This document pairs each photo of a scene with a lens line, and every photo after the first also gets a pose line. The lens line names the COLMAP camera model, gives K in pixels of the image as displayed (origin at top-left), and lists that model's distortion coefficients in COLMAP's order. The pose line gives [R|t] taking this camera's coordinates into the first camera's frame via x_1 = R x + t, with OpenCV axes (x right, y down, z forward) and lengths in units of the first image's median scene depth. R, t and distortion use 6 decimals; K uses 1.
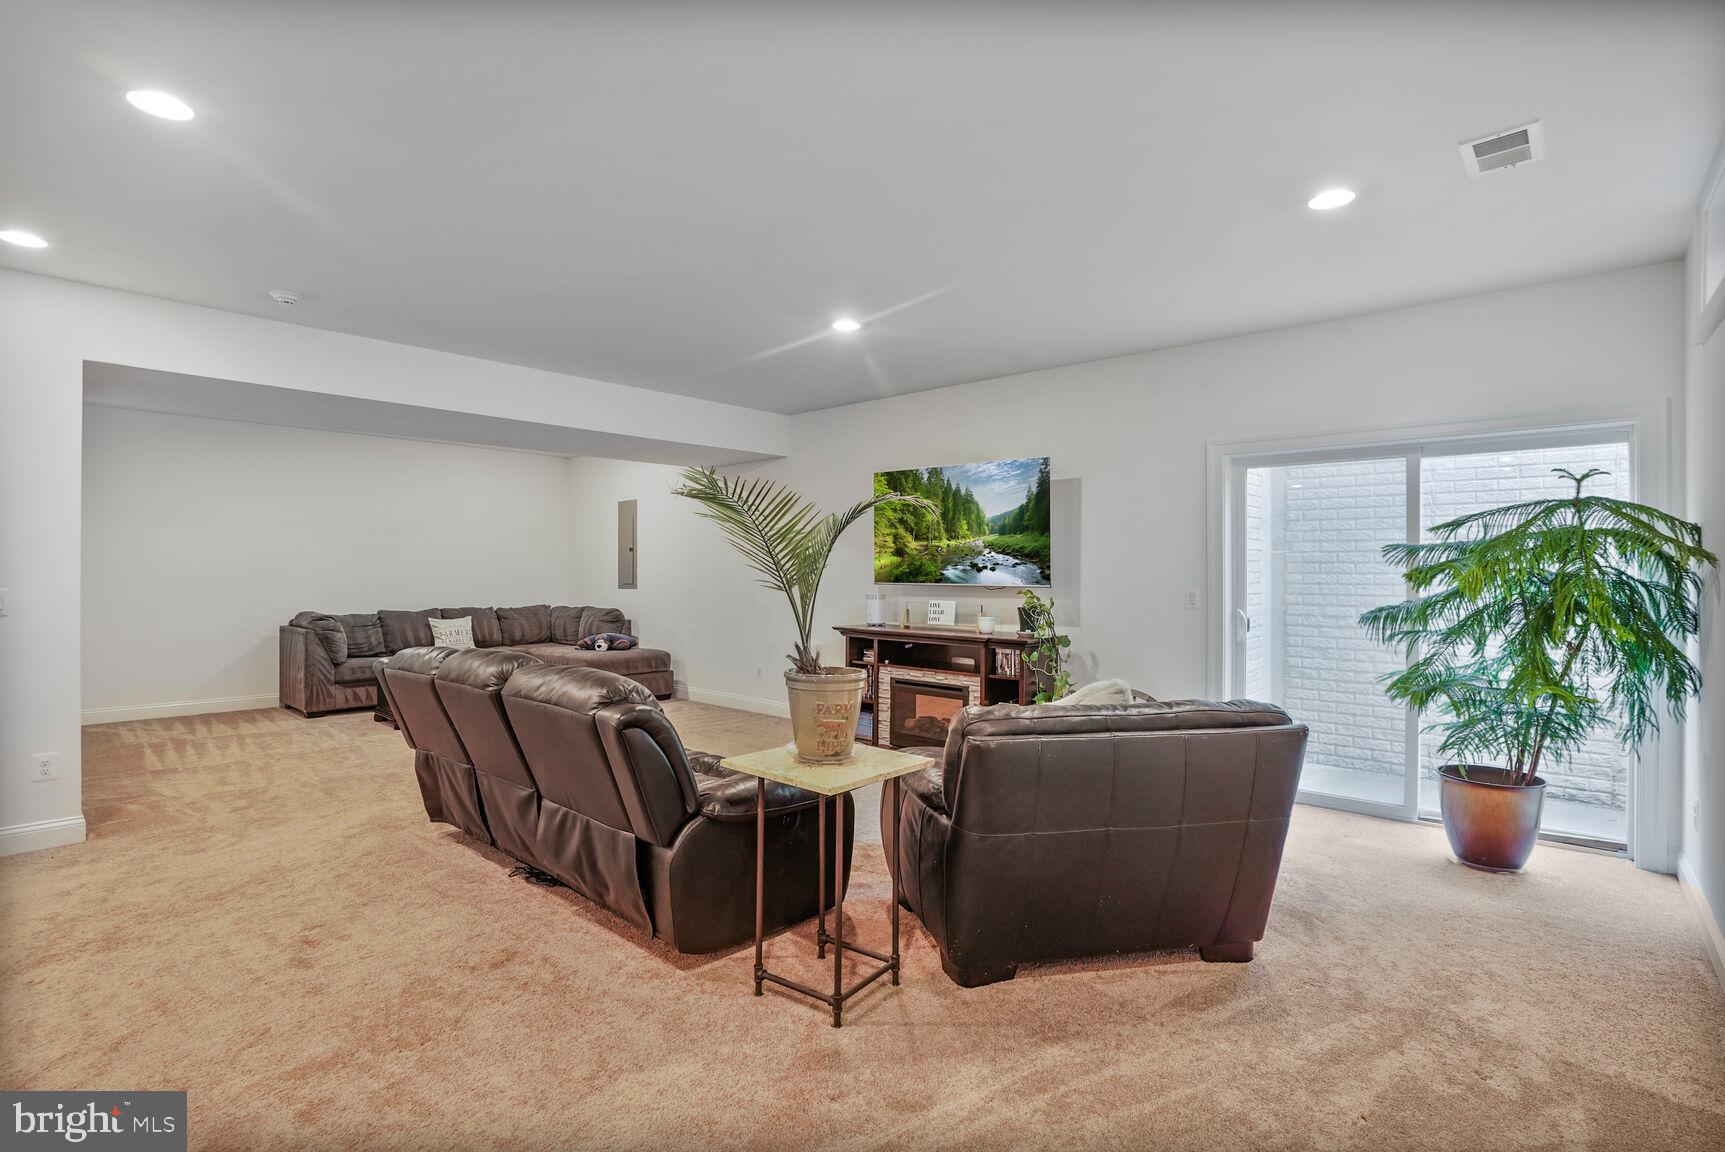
lens RADIAL K [[846.2, 0, 841.2], [0, 846.2, 575.0], [0, 0, 1]] dist [-0.067252, 0.029923]
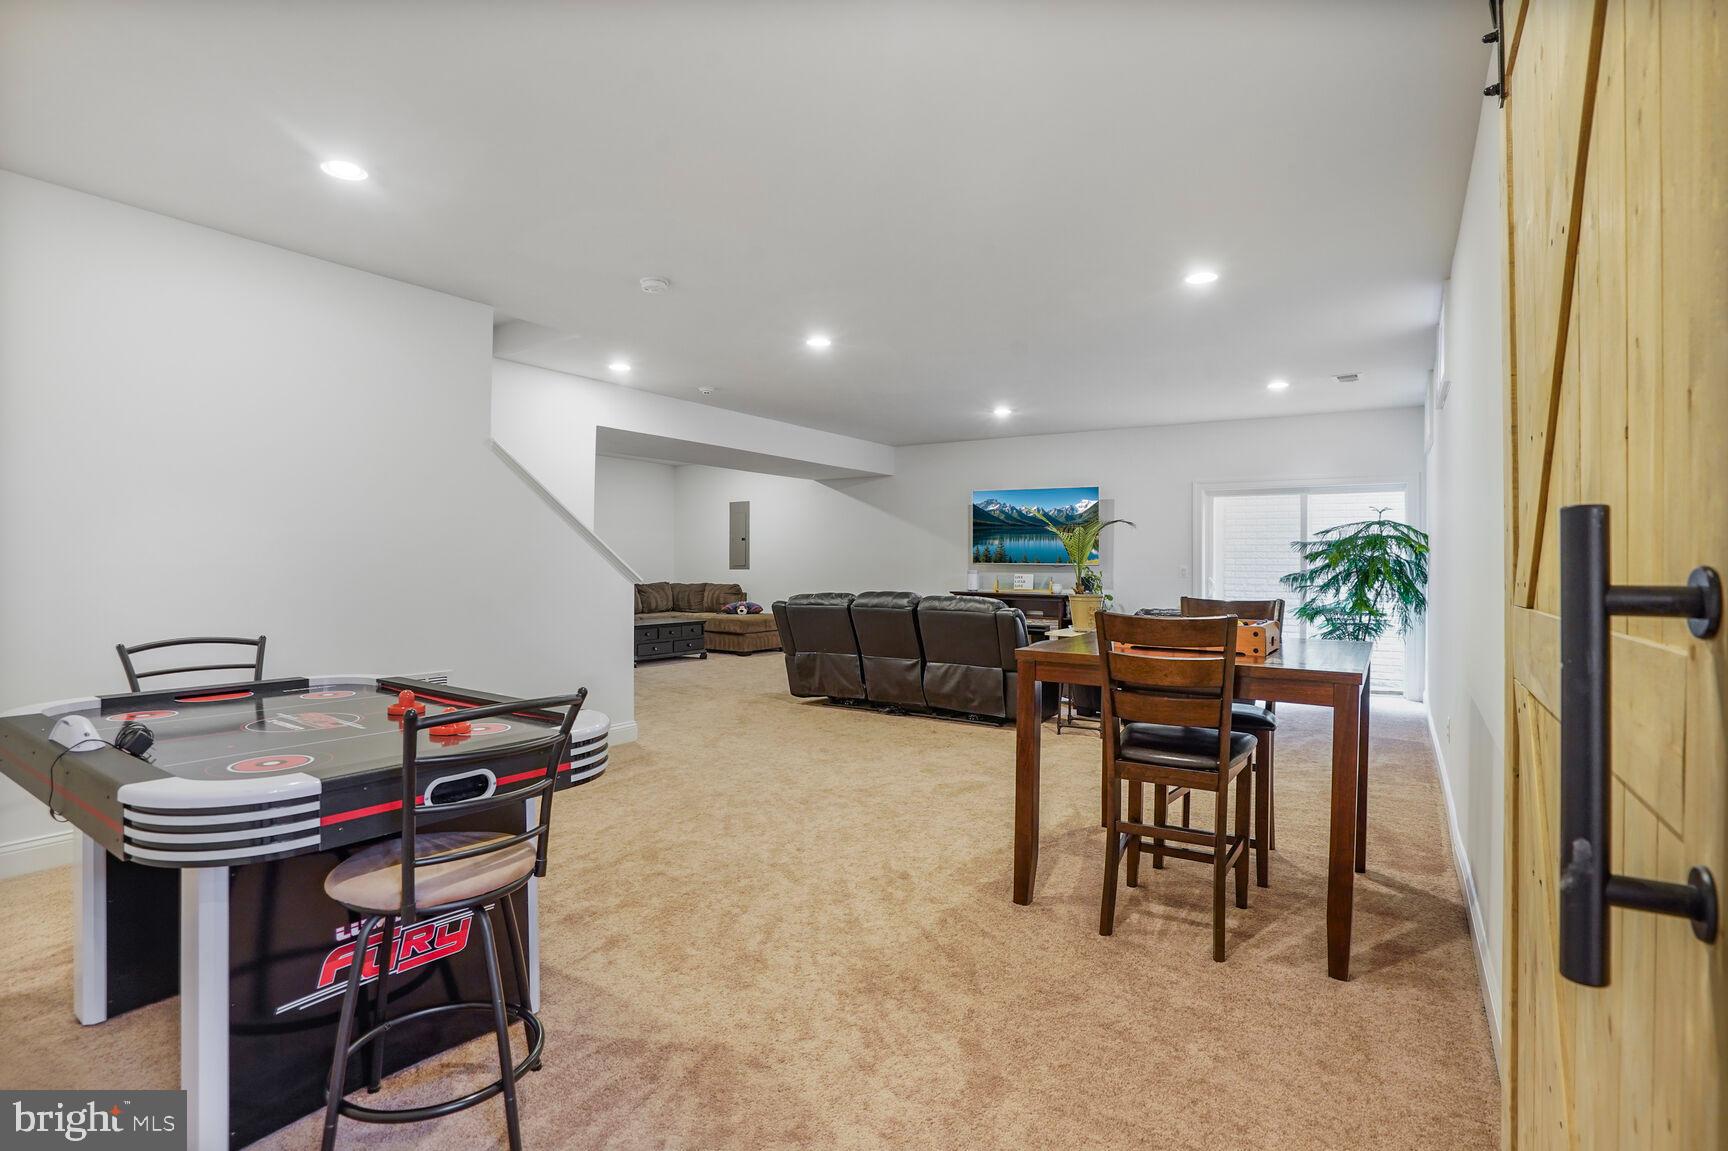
lens RADIAL K [[847.7, 0, 842.6], [0, 847.7, 574.5], [0, 0, 1]] dist [-0.067252, 0.029923]
pose [[0.991702, 0.001992, 0.128539, -0.709707], [-0.003511, 0.999927, 0.011590, 0.023506], [-0.128506, -0.011946, 0.991637, -0.893024]]
